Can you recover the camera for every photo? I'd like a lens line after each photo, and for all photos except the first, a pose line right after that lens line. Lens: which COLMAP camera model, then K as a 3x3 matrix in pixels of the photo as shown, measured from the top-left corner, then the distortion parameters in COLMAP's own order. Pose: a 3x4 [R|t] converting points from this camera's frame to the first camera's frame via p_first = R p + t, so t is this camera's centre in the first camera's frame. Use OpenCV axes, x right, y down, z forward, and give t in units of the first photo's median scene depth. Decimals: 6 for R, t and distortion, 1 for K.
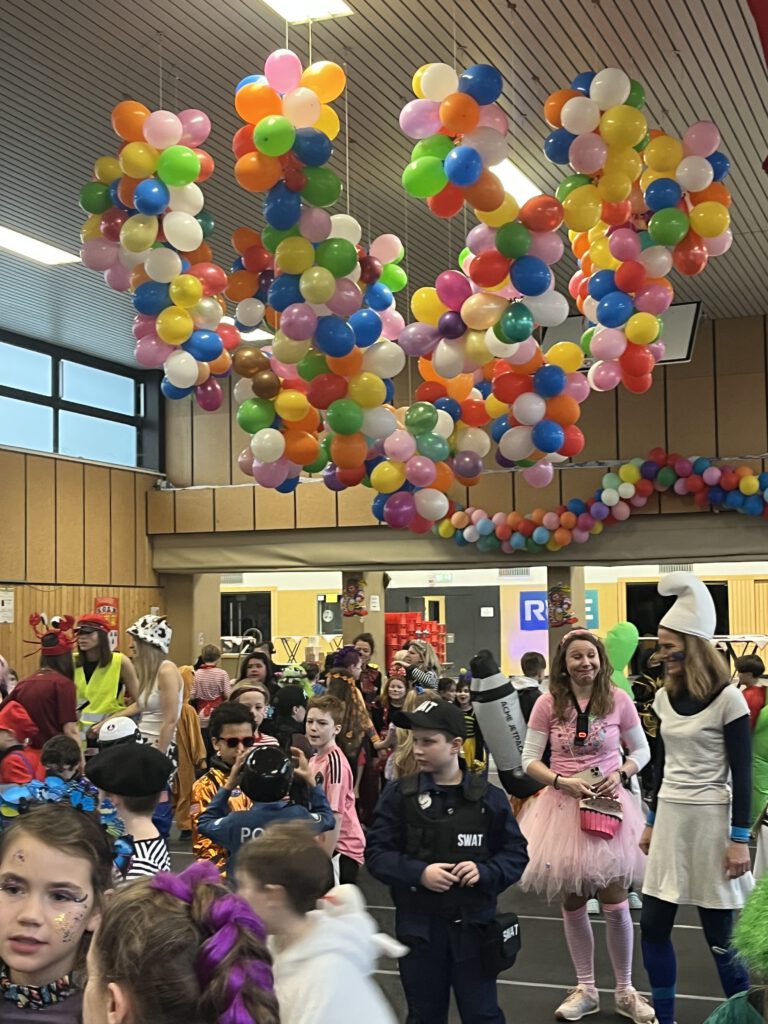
lens RADIAL K [[1443.2, 0, 410.8], [0, 1443.2, 523.6], [0, 0, 1]] dist [0.117503, 0.000000]
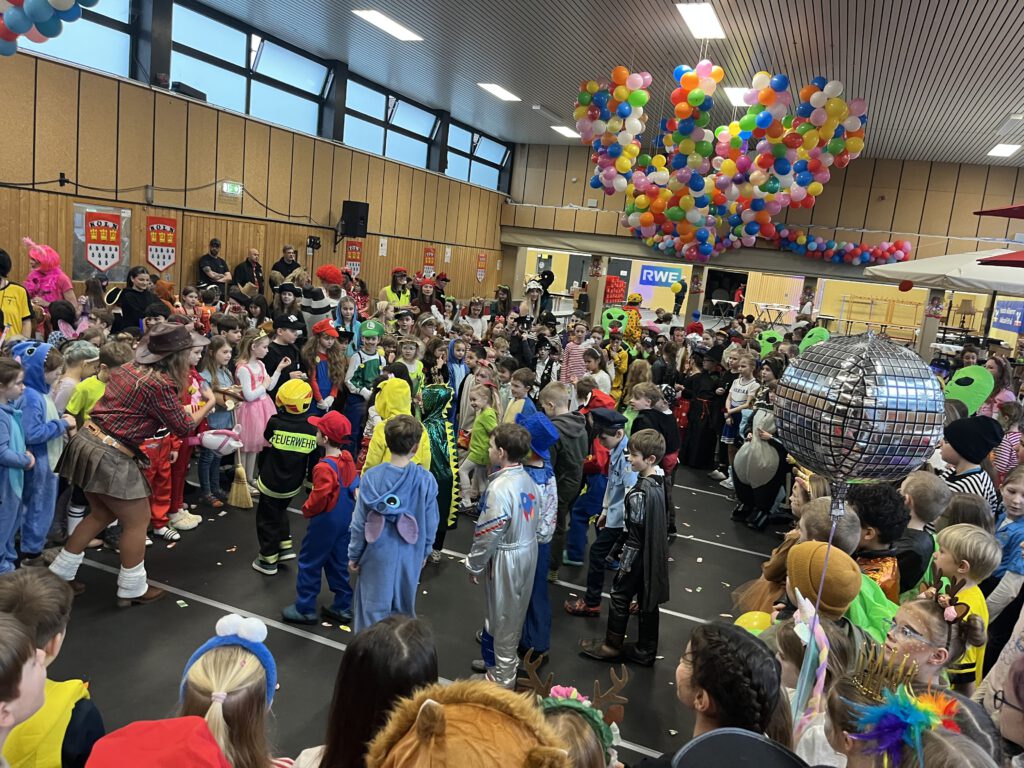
lens RADIAL K [[778.5, 0, 510.0], [0, 778.5, 385.0], [0, 0, 1]] dist [0.061682, -0.088181]
pose [[0.992232, 0.124114, -0.008437, -0.148498], [-0.118985, 0.966647, 0.226796, -0.029882], [0.036305, -0.224030, 0.973906, -0.174077]]
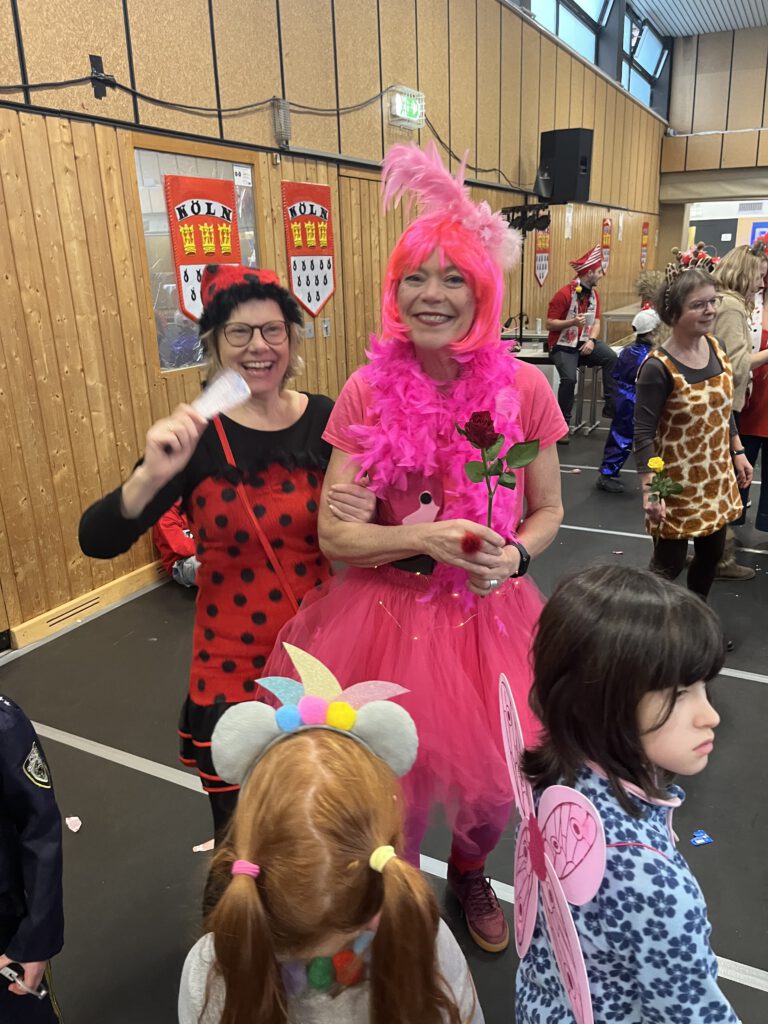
lens RADIAL K [[791.6, 0, 374.2], [0, 791.6, 512.4], [0, 0, 1]] dist [0.037356, -0.047696]
pose [[0.992319, 0.025514, -0.121046, -0.399779], [0.021502, 0.928033, 0.371878, 0.022116], [0.121823, -0.371624, 0.920356, 0.190808]]
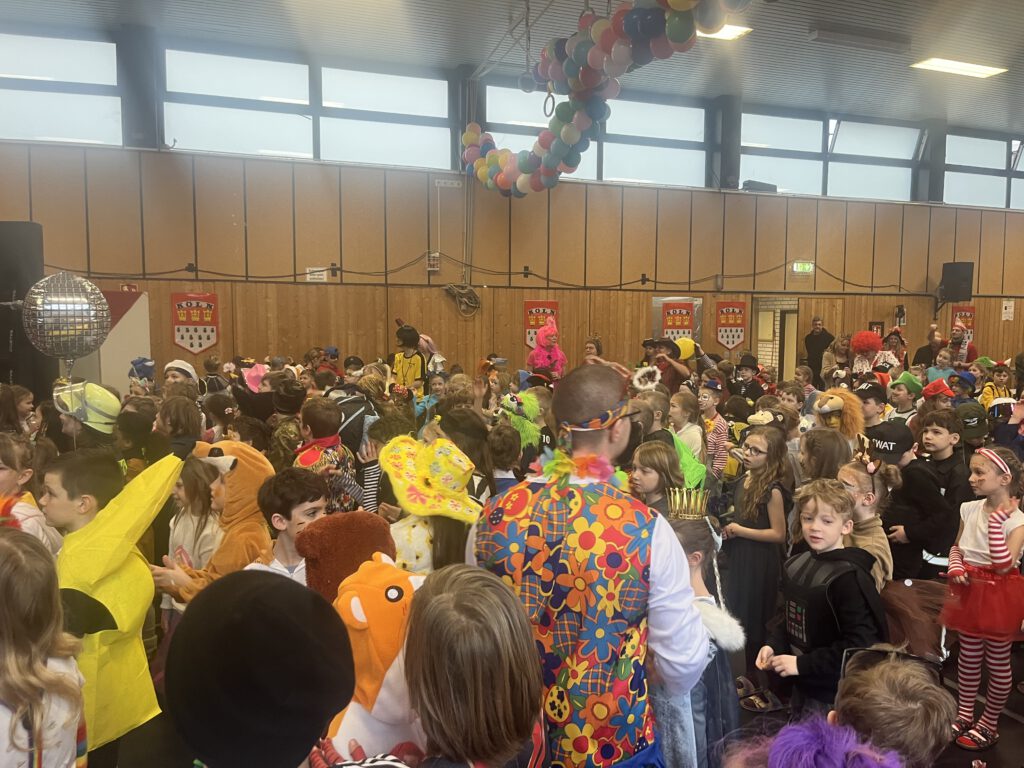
lens RADIAL K [[778.5, 0, 522.5], [0, 778.5, 374.1], [0, 0, 1]] dist [0.061682, -0.088181]
pose [[0.653786, 0.079769, -0.752463, -0.034463], [0.033086, 0.990463, 0.133747, -0.018541], [0.755956, -0.112338, 0.644911, -0.136752]]
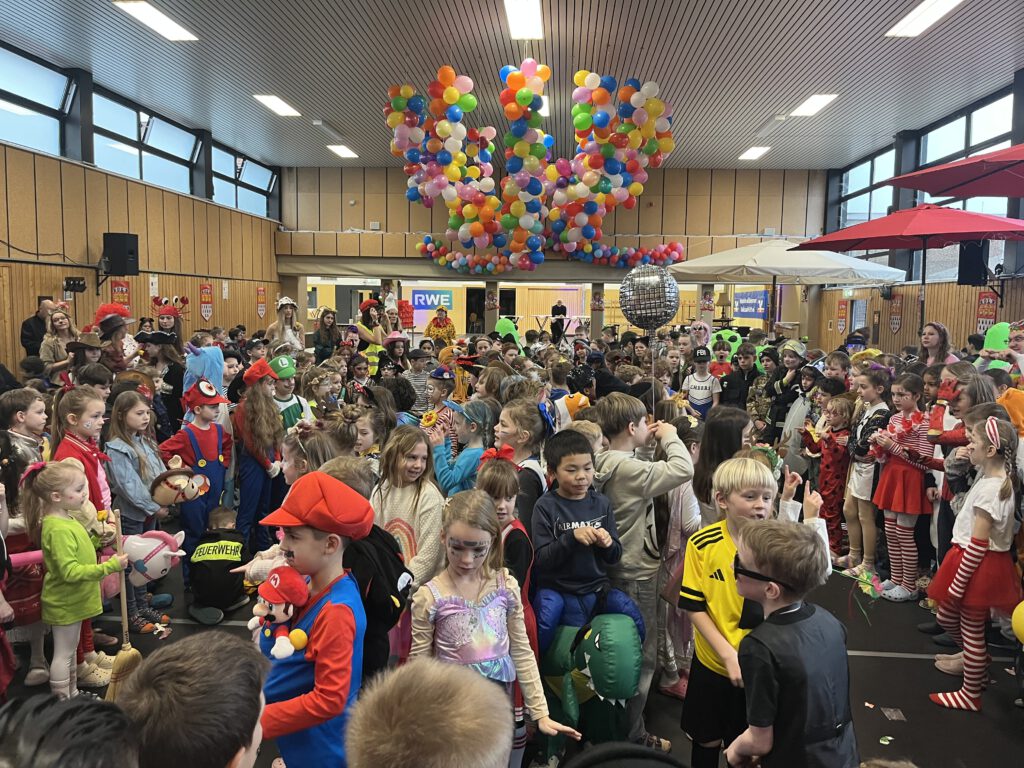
lens RADIAL K [[778.5, 0, 511.7], [0, 778.5, 376.4], [0, 0, 1]] dist [0.061682, -0.088181]
pose [[0.954190, 0.004049, 0.299173, -0.221551], [-0.051693, 0.987103, 0.151511, -0.007697], [-0.294701, -0.160035, 0.942093, -0.106915]]
